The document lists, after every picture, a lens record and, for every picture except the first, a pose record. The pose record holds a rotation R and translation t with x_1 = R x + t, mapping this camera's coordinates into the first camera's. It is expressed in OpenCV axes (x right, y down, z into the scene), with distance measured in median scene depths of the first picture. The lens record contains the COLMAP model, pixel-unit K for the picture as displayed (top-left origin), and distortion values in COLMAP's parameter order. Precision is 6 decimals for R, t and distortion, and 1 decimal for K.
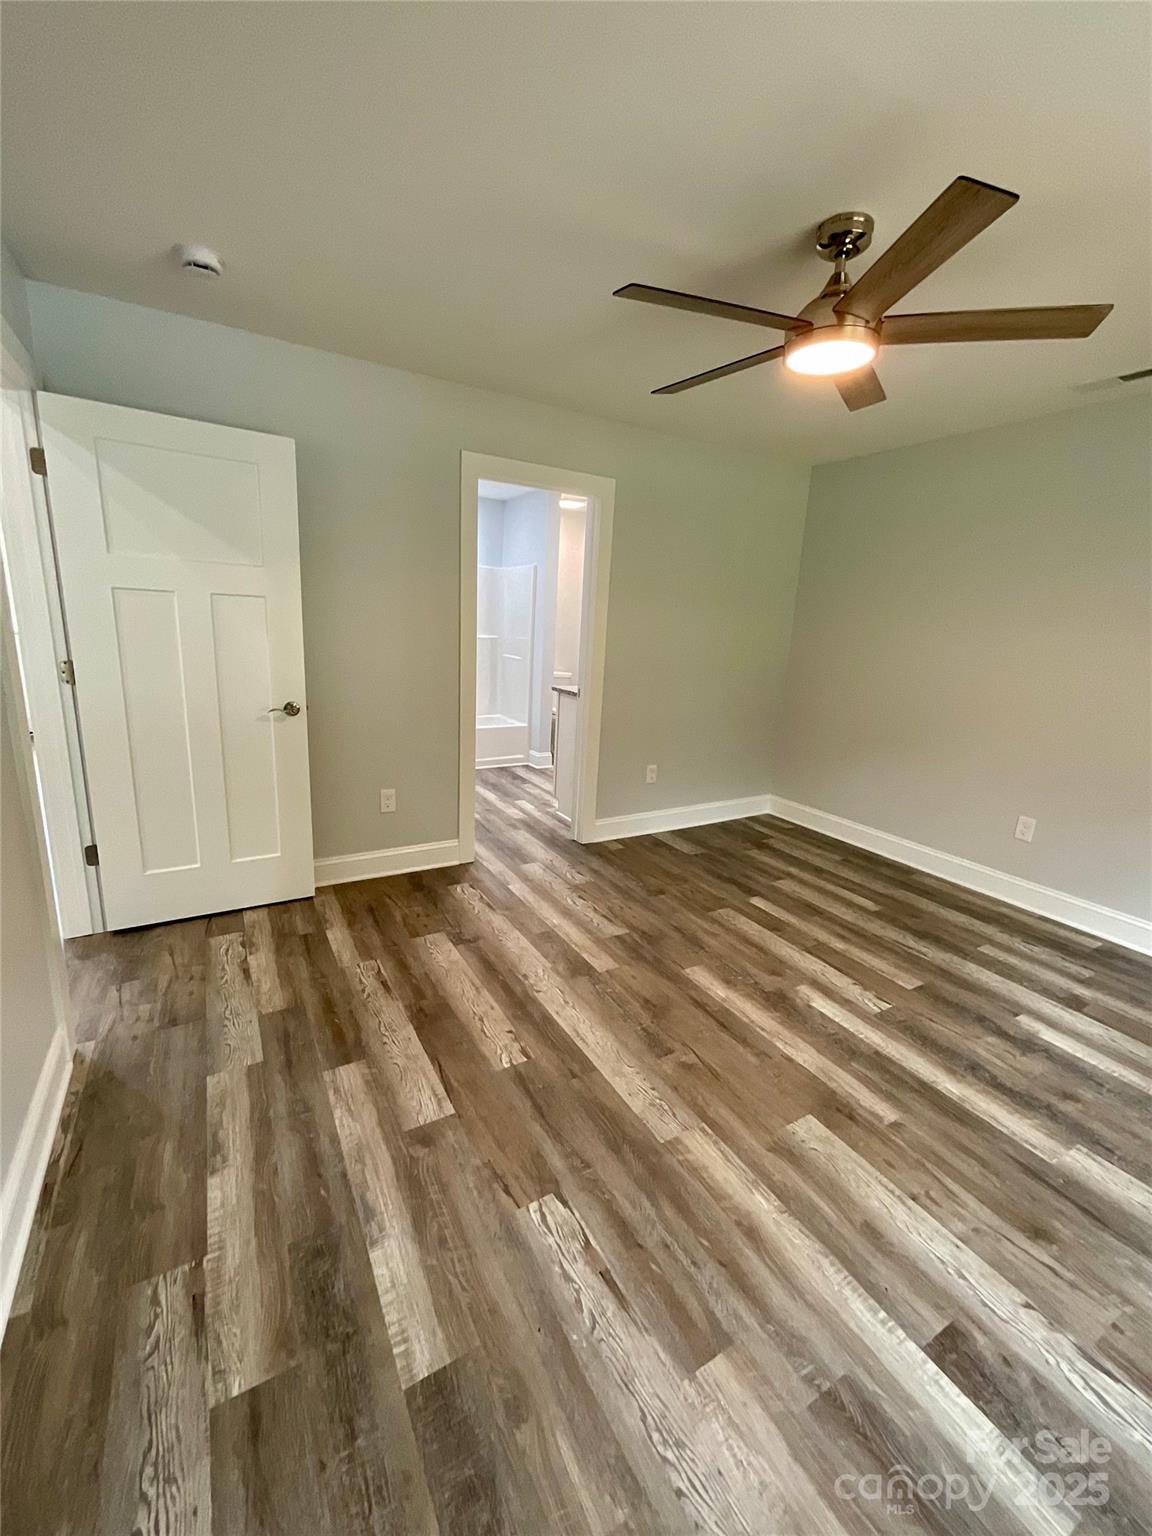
lens RADIAL K [[625.1, 0, 576.0], [0, 625.1, 768.0], [0, 0, 1]] dist [-0.000946, 0.000824]
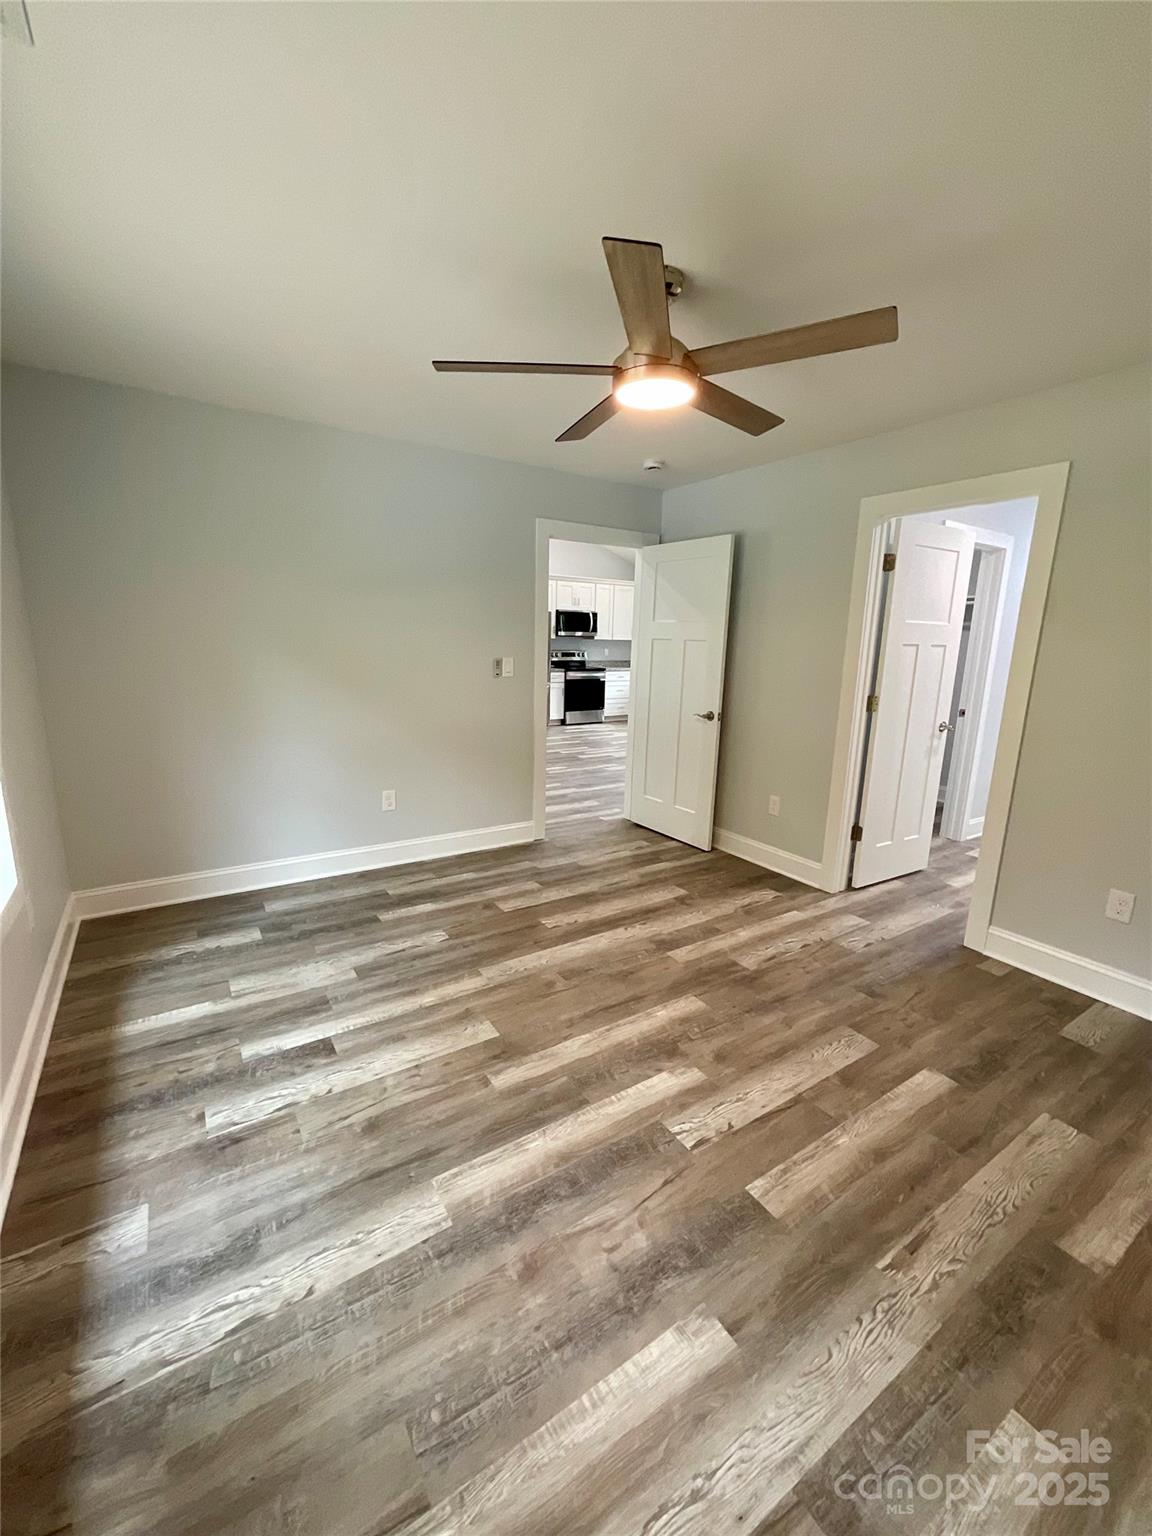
lens RADIAL K [[625.1, 0, 576.0], [0, 625.1, 768.0], [0, 0, 1]] dist [-0.000946, 0.000824]
pose [[0.053102, 0.160266, -0.985644, 1.148977], [-0.253065, 0.956976, 0.141971, -0.121745], [0.965991, 0.241893, 0.091375, 0.687422]]
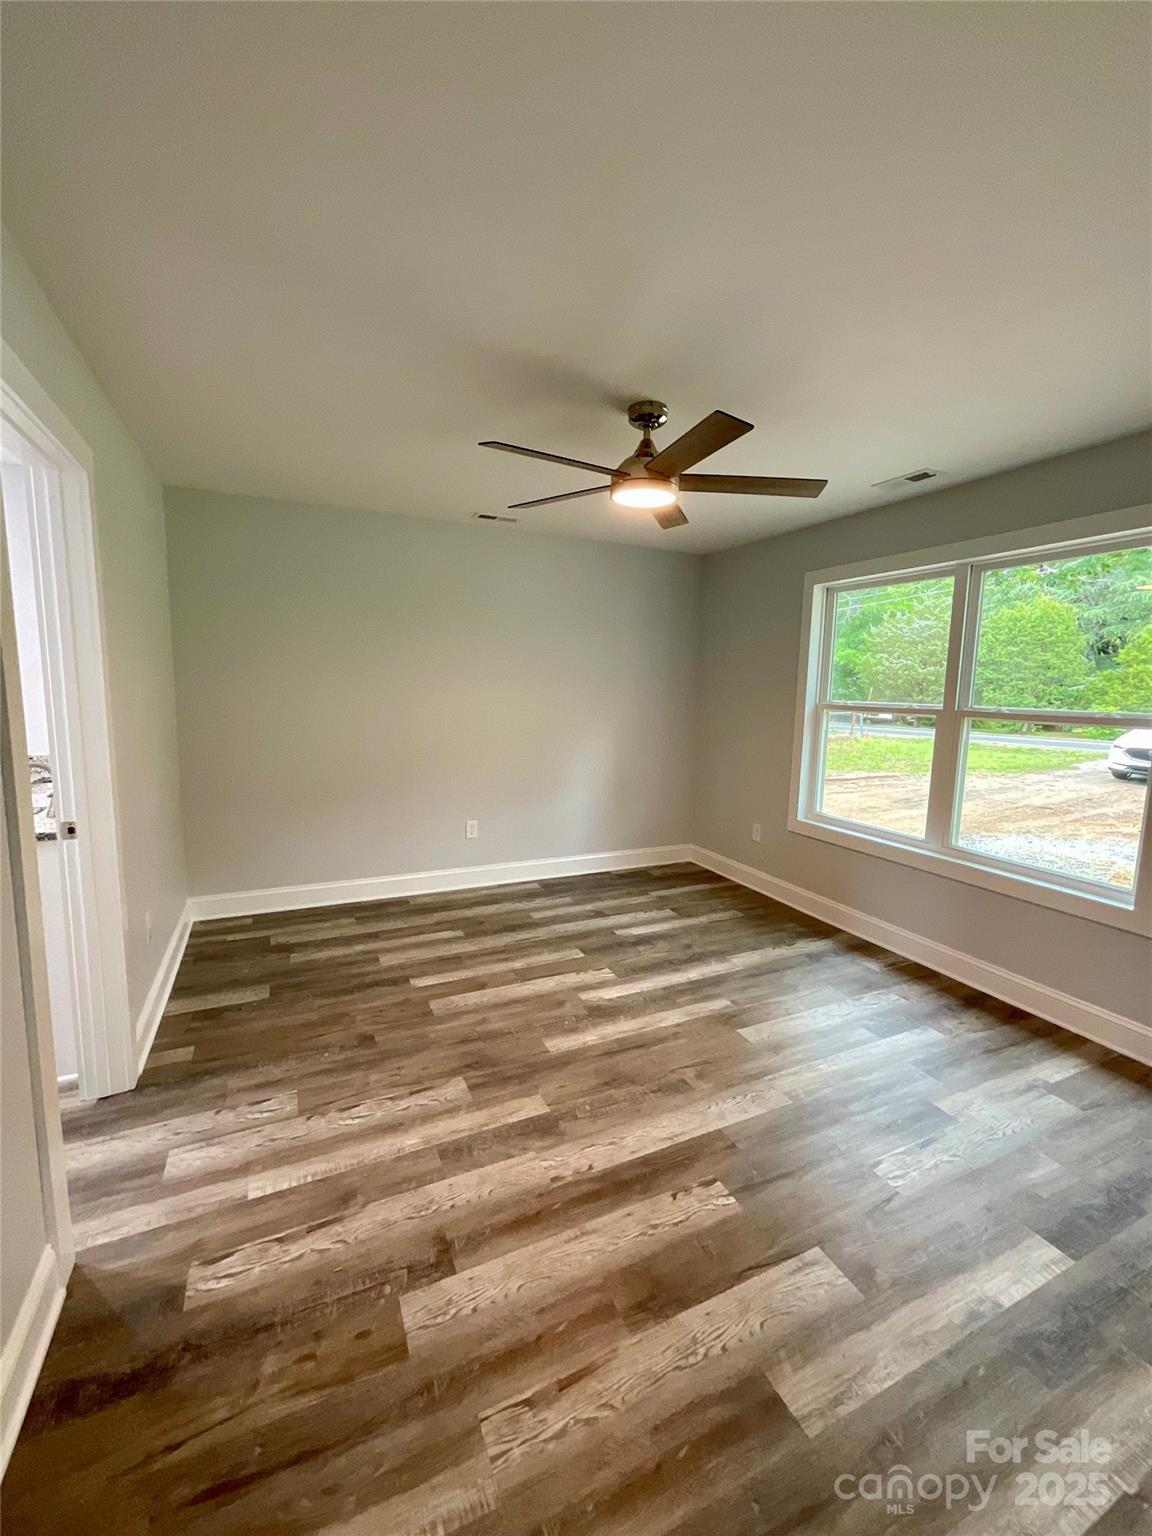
lens RADIAL K [[625.1, 0, 576.0], [0, 625.1, 768.0], [0, 0, 1]] dist [-0.000946, 0.000824]
pose [[0.088635, -0.177265, 0.980164, -0.737608], [0.214199, 0.964406, 0.155045, -0.255802], [-0.972760, 0.196207, 0.123450, 0.807418]]
